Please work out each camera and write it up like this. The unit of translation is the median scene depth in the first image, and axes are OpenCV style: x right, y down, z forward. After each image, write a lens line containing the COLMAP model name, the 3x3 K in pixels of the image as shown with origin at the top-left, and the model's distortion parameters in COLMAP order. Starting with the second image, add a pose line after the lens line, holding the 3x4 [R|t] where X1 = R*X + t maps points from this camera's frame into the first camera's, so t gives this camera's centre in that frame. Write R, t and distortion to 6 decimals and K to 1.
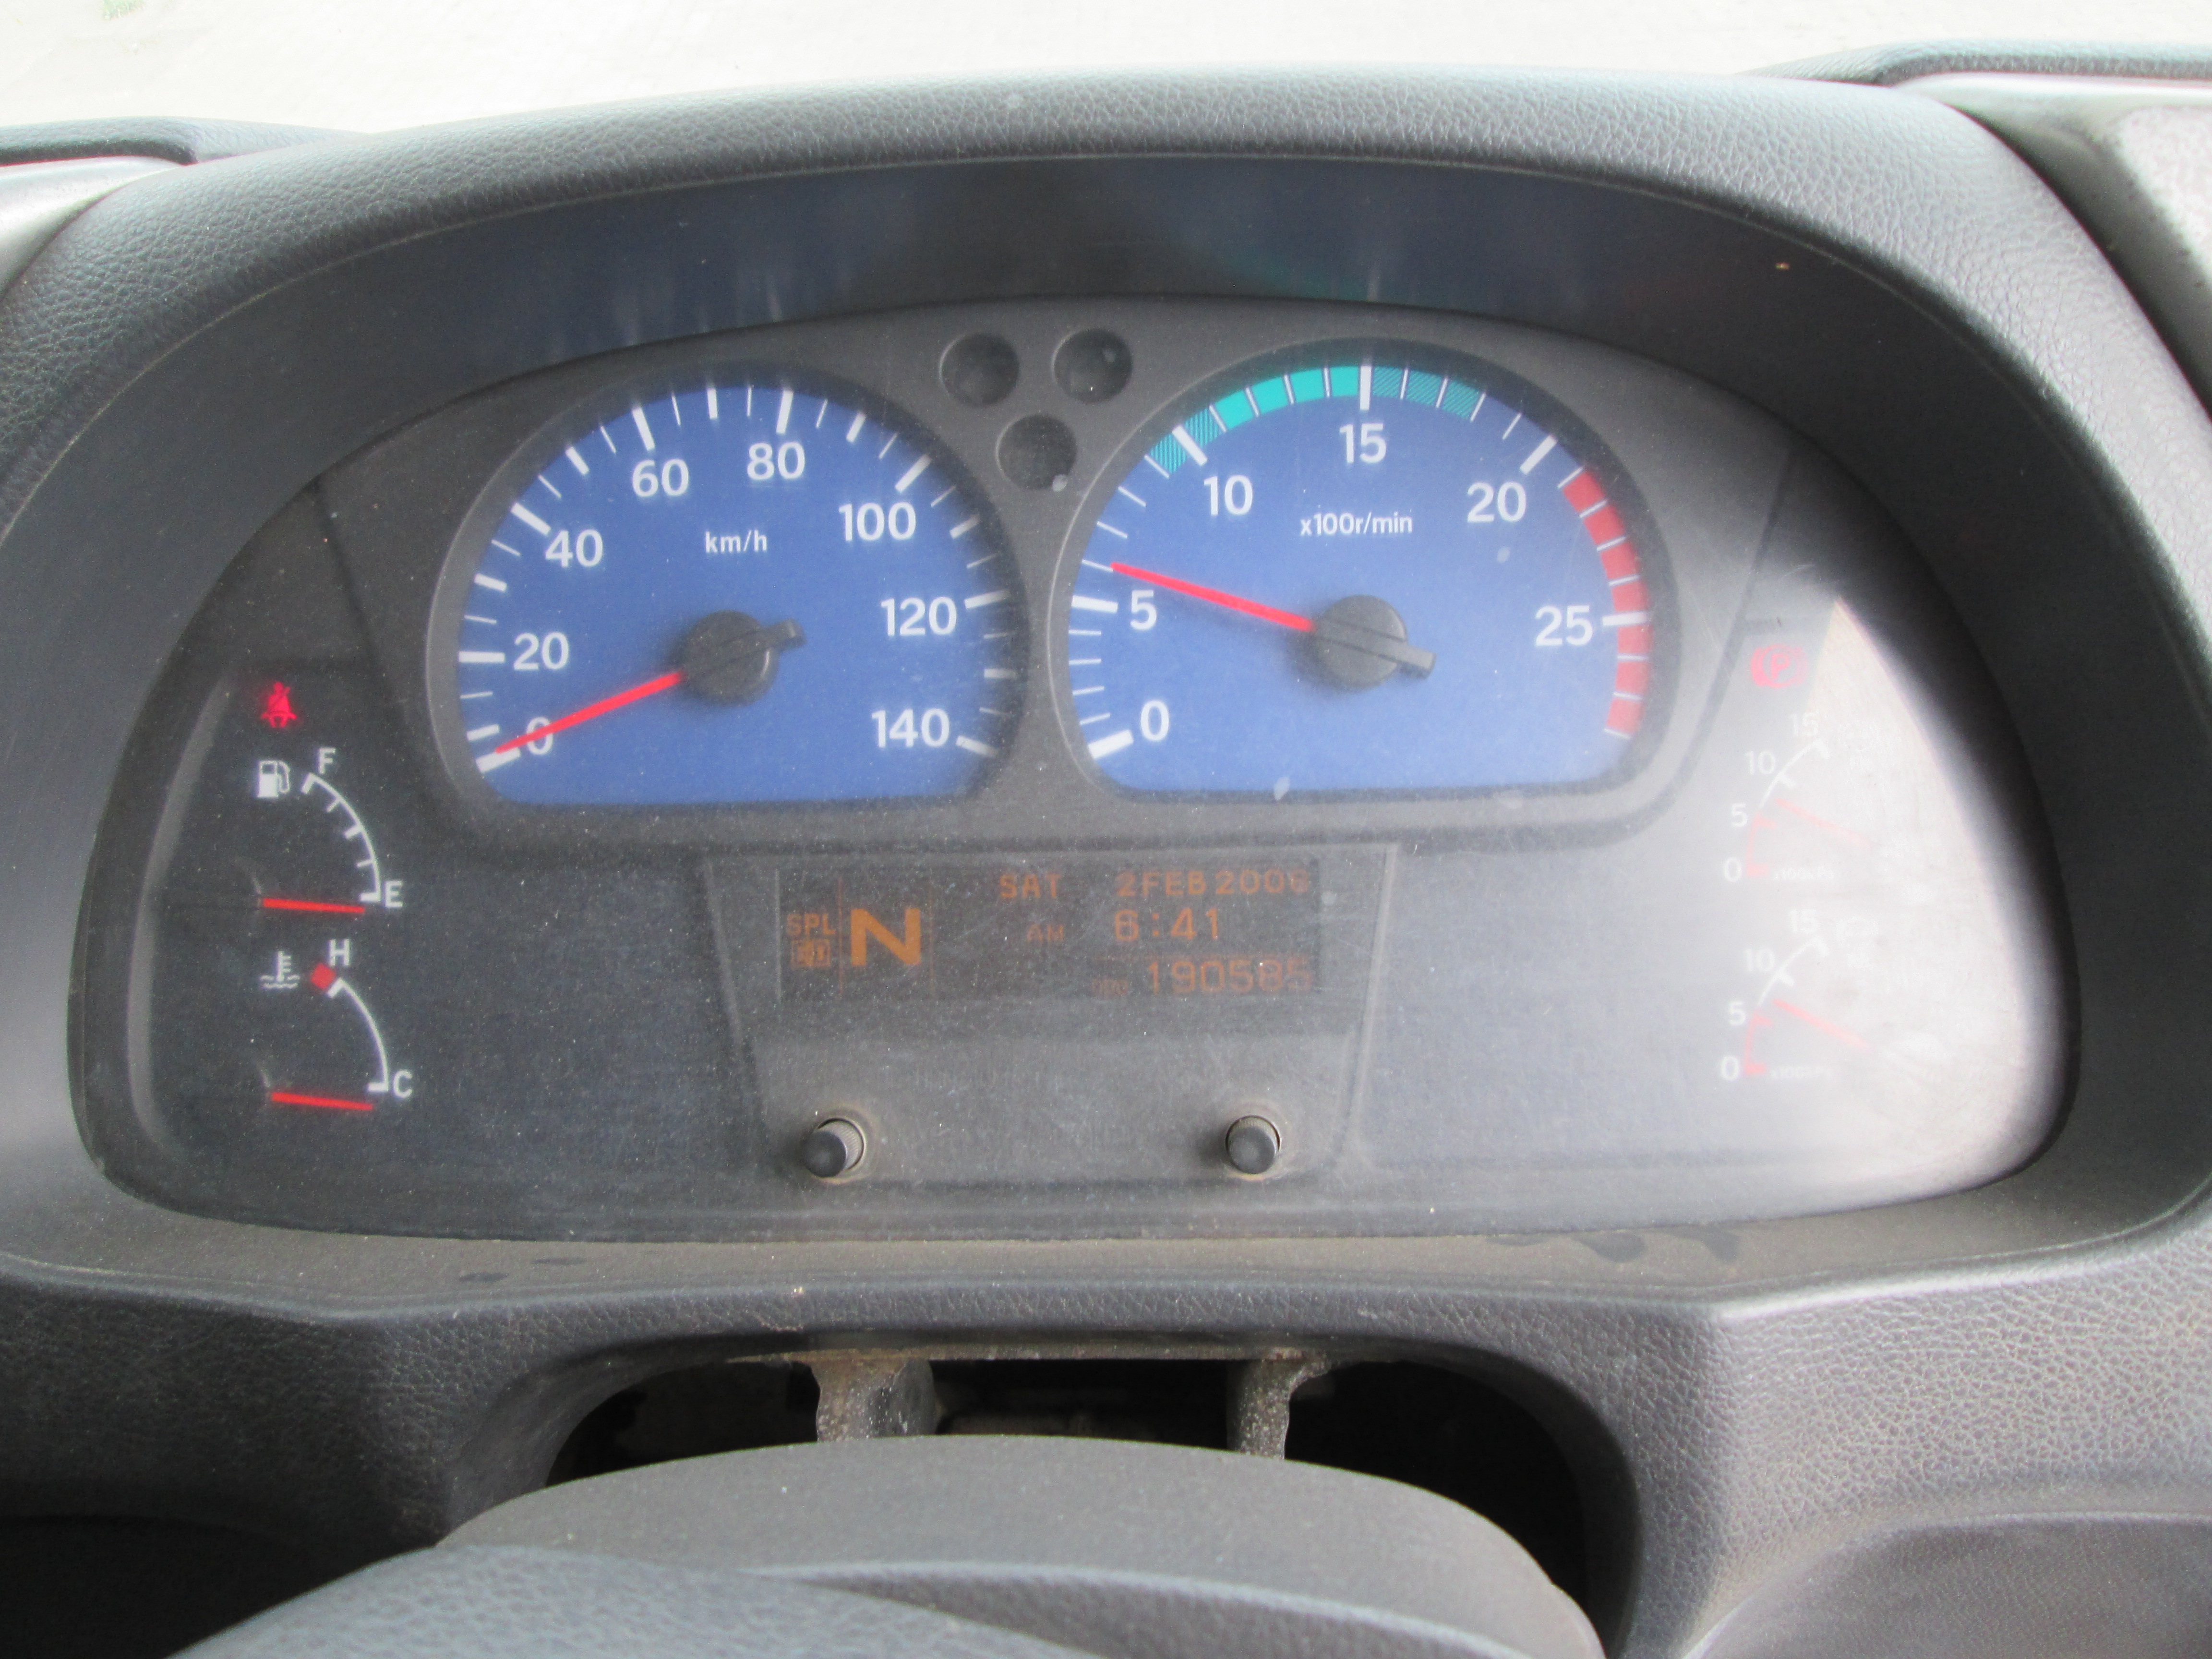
lens RADIAL K [[1815.6, 0, 1090.5], [0, 1815.6, 816.1], [0, 0, 1]] dist [-0.052760, 0.019879]
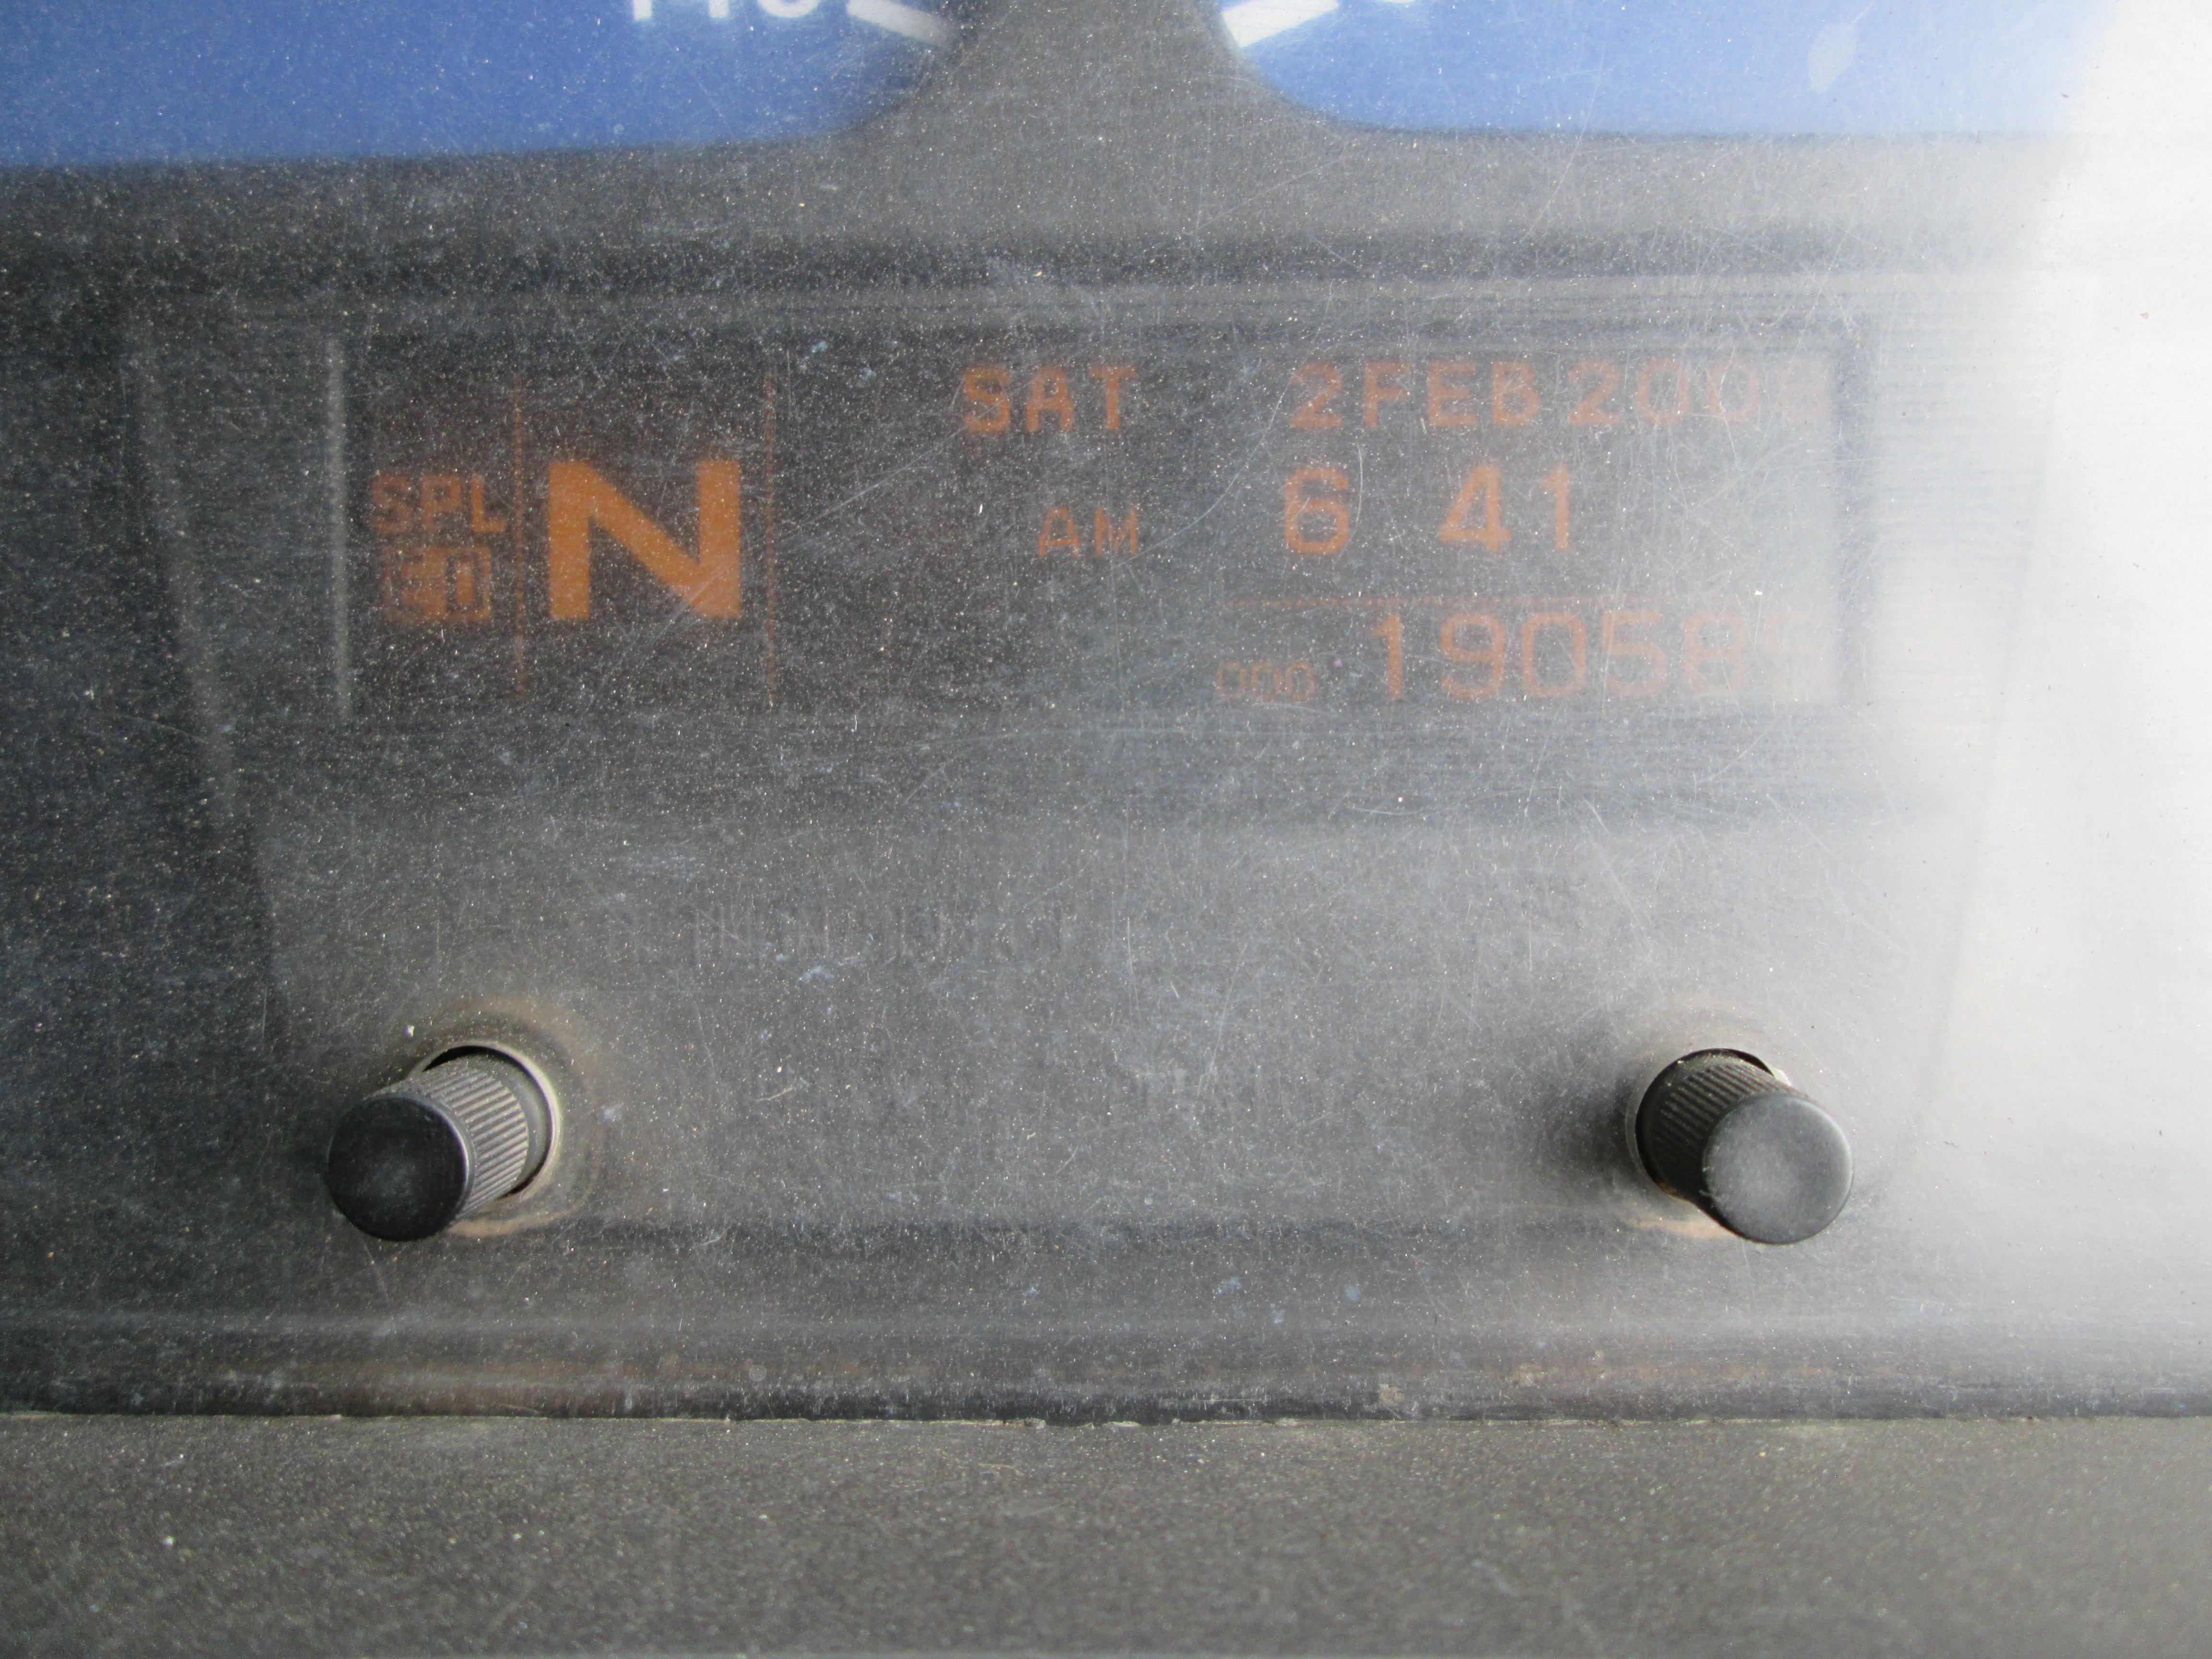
lens RADIAL K [[1815.6, 0, 1124.3], [0, 1815.6, 832.5], [0, 0, 1]] dist [-0.052760, 0.019879]
pose [[0.998899, 0.010791, 0.045655, -0.034928], [-0.014839, 0.995896, 0.089285, 0.095953], [-0.044504, -0.089864, 0.994959, 0.666530]]
